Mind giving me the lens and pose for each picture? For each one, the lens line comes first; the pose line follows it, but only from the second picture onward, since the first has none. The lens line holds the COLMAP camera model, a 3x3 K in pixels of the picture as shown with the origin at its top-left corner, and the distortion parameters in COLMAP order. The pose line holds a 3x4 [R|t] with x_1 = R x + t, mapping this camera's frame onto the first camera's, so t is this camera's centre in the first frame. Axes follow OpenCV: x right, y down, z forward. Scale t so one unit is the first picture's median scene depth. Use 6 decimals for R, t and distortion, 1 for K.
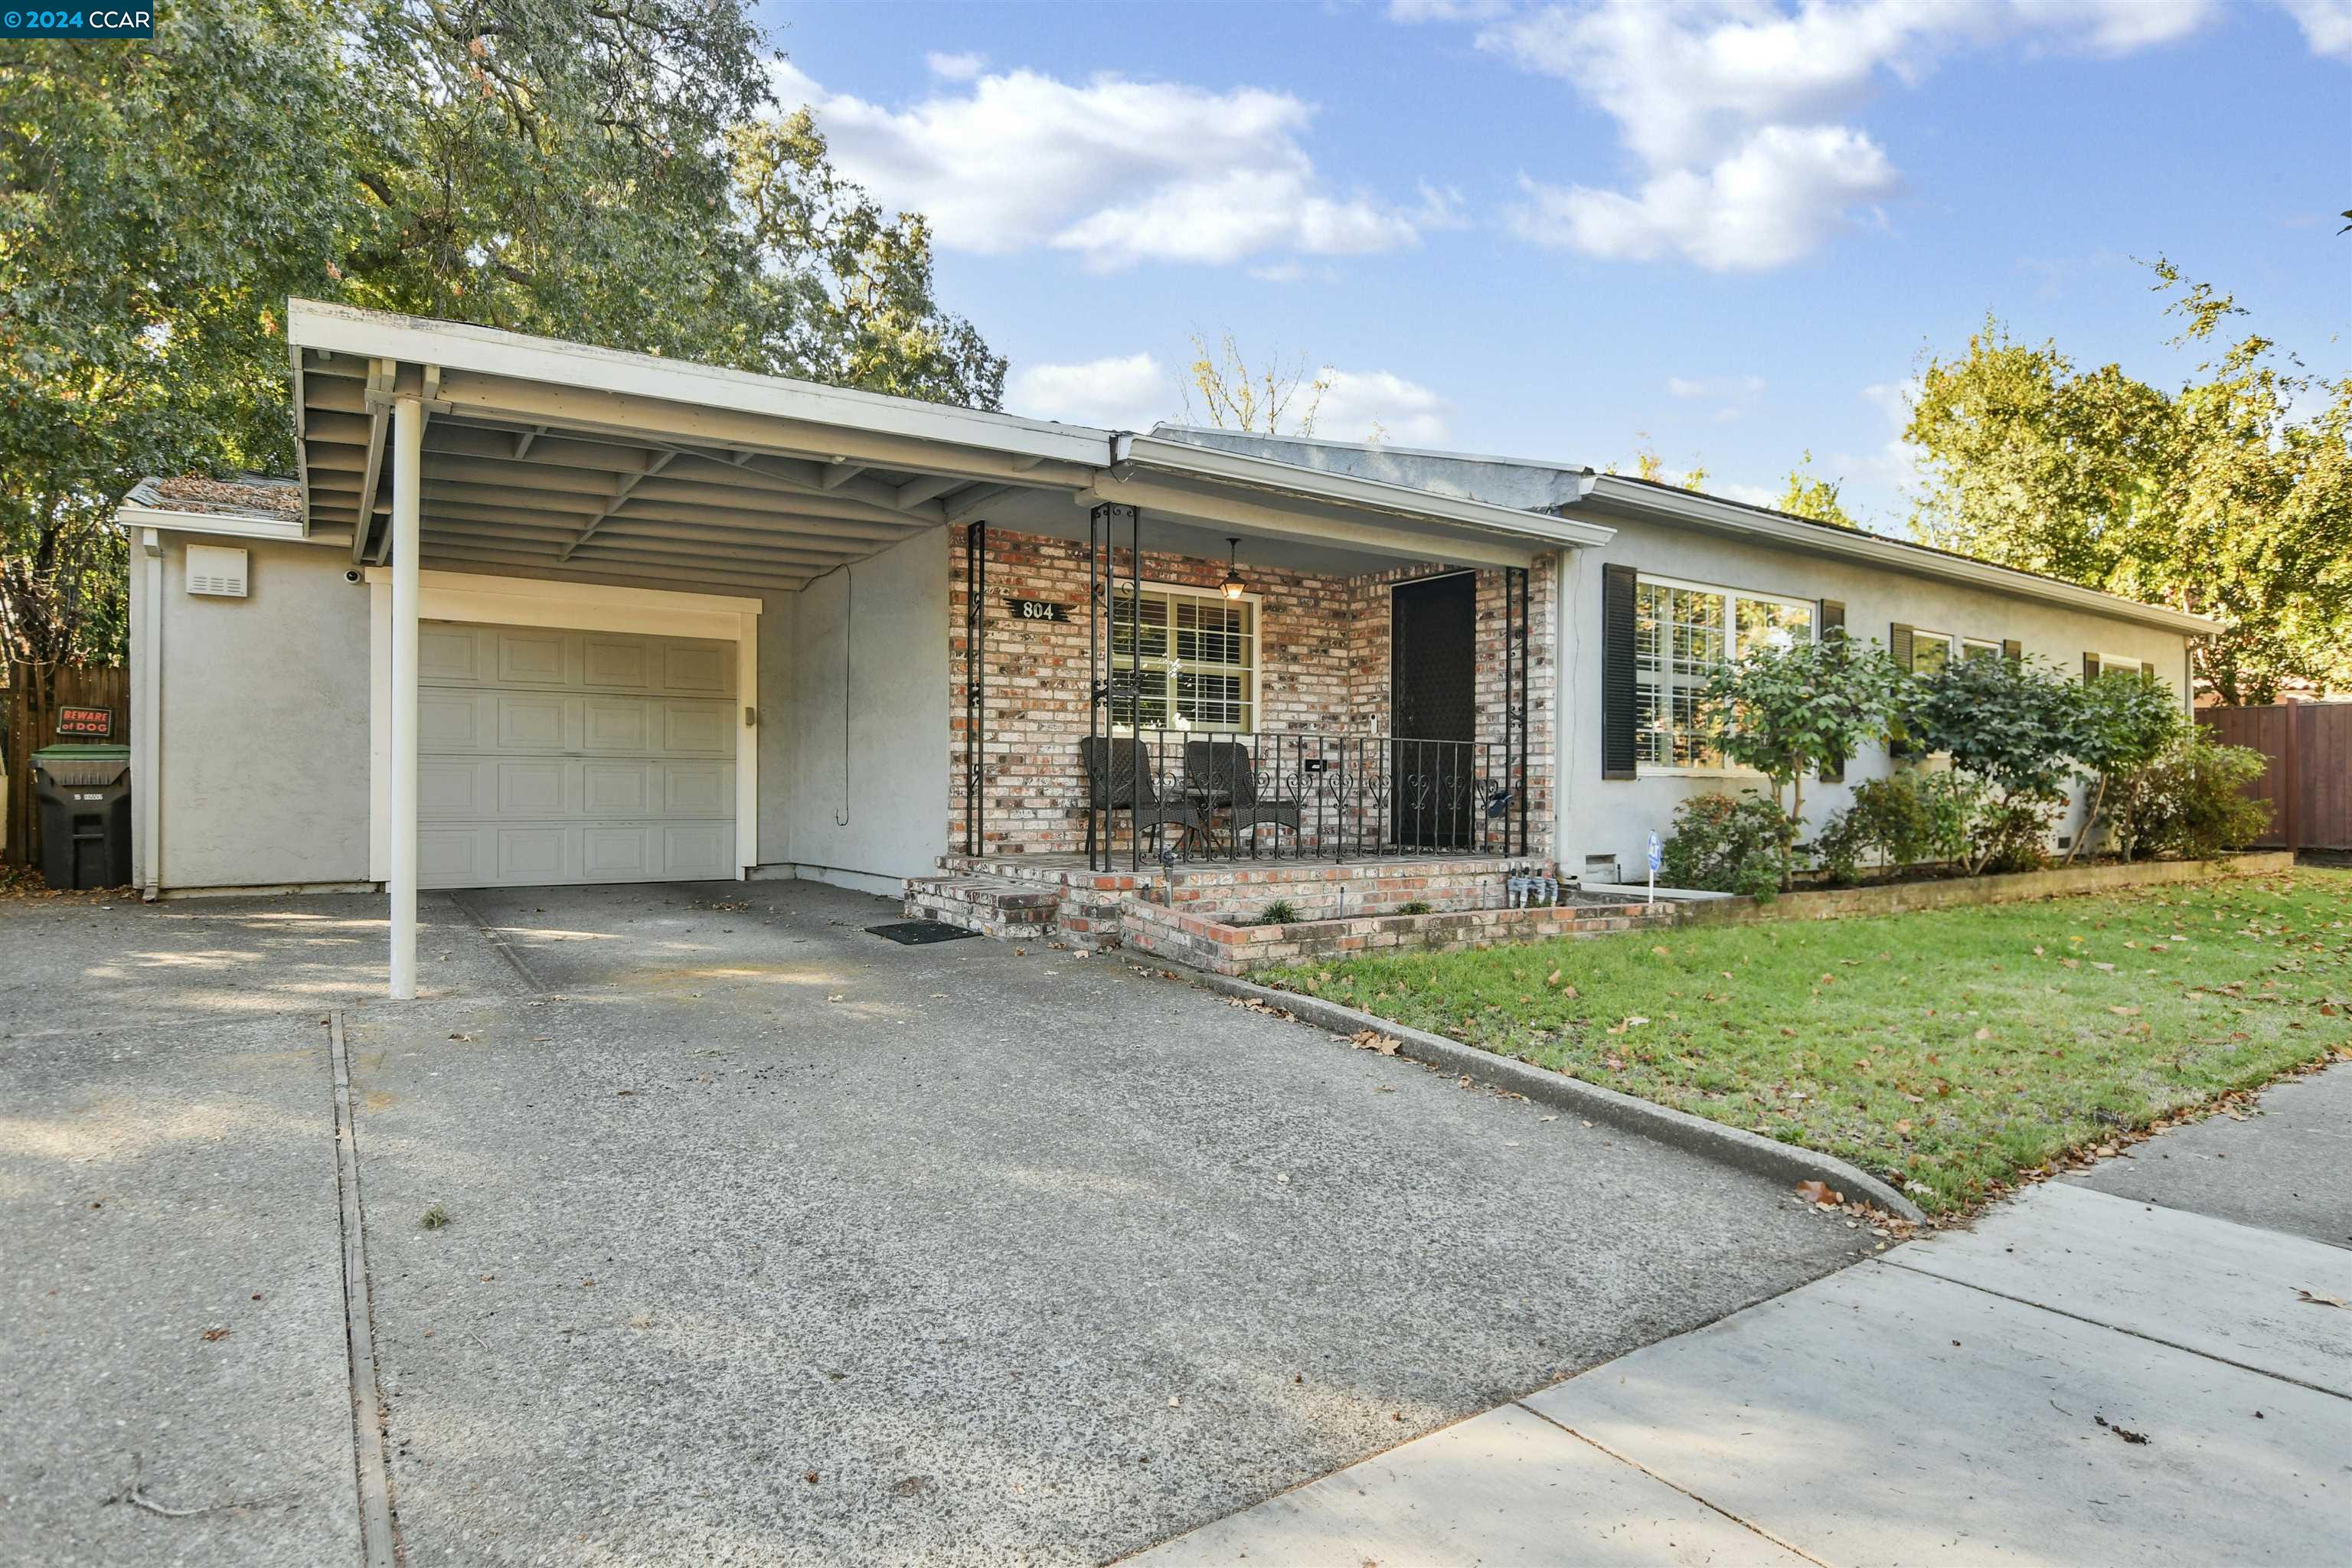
lens RADIAL K [[1262.8, 0, 1172.8], [0, 1262.8, 786.9], [0, 0, 1]] dist [-0.026738, 0.006261]
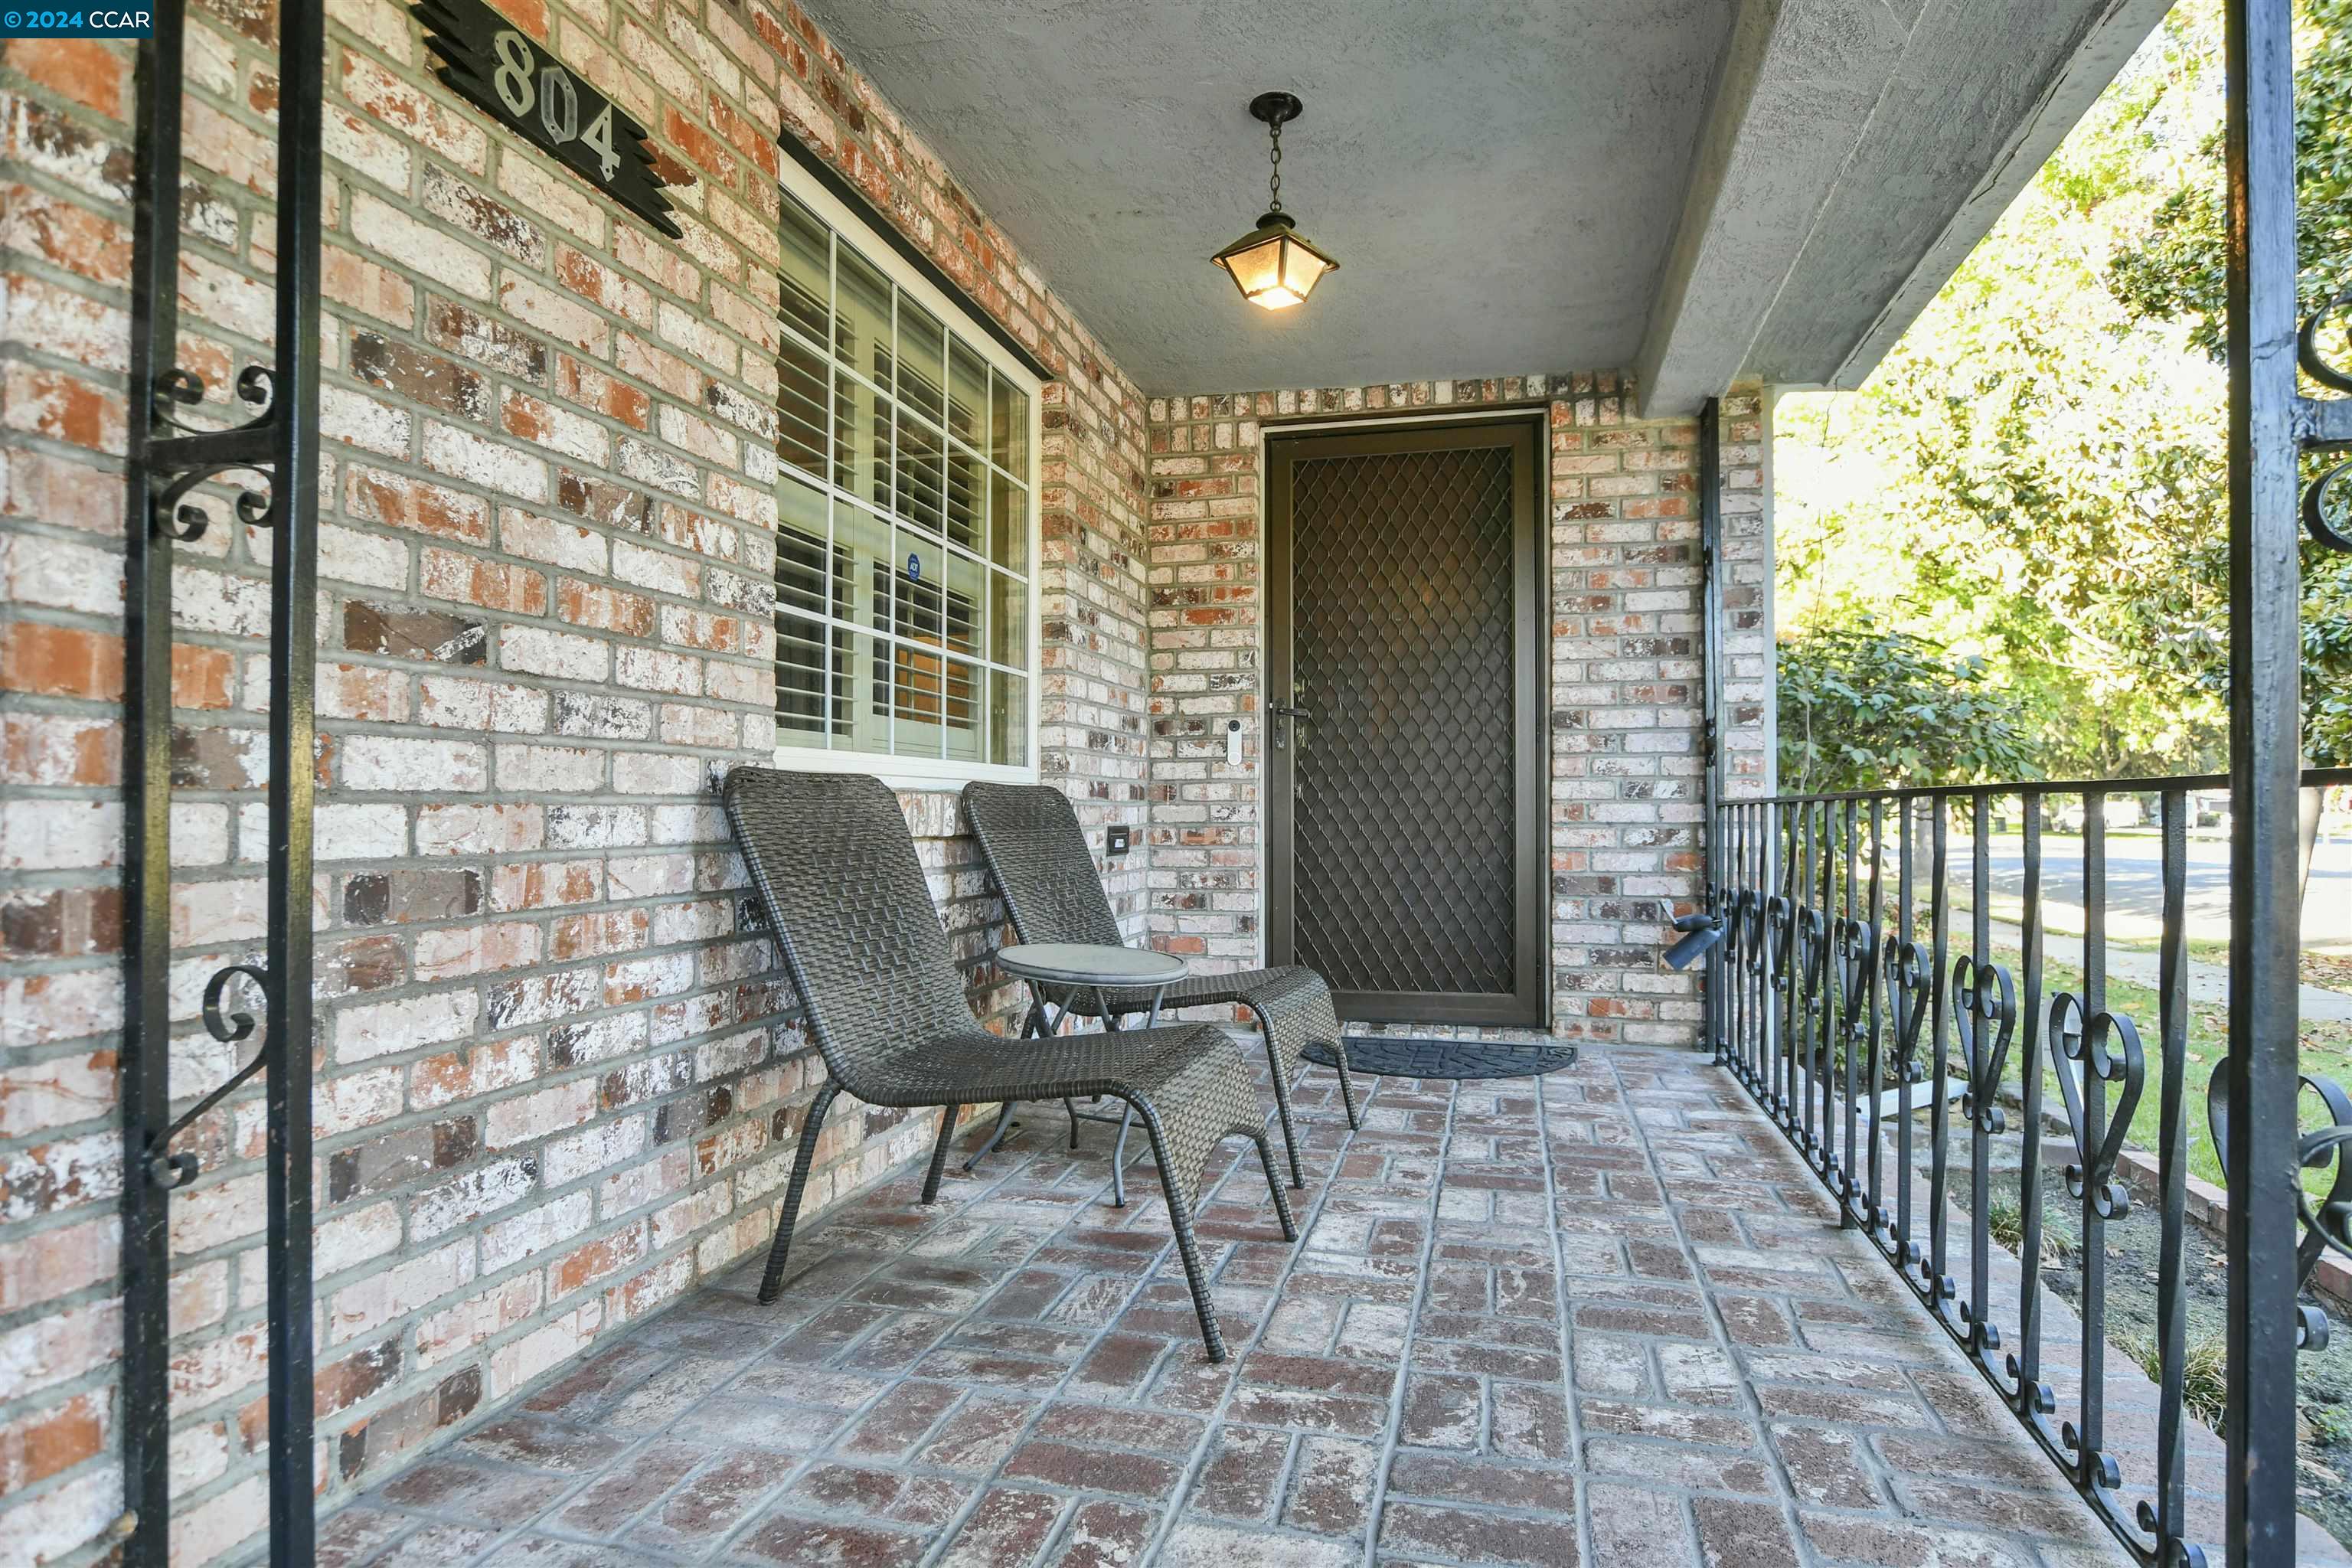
lens RADIAL K [[1262.8, 0, 1179.6], [0, 1262.8, 791.6], [0, 0, 1]] dist [-0.026738, 0.006261]
pose [[0.755274, 0.006468, 0.655377, -0.156891], [-0.002859, 0.999974, -0.006575, -0.034184], [-0.655403, 0.003092, 0.755273, 0.783874]]
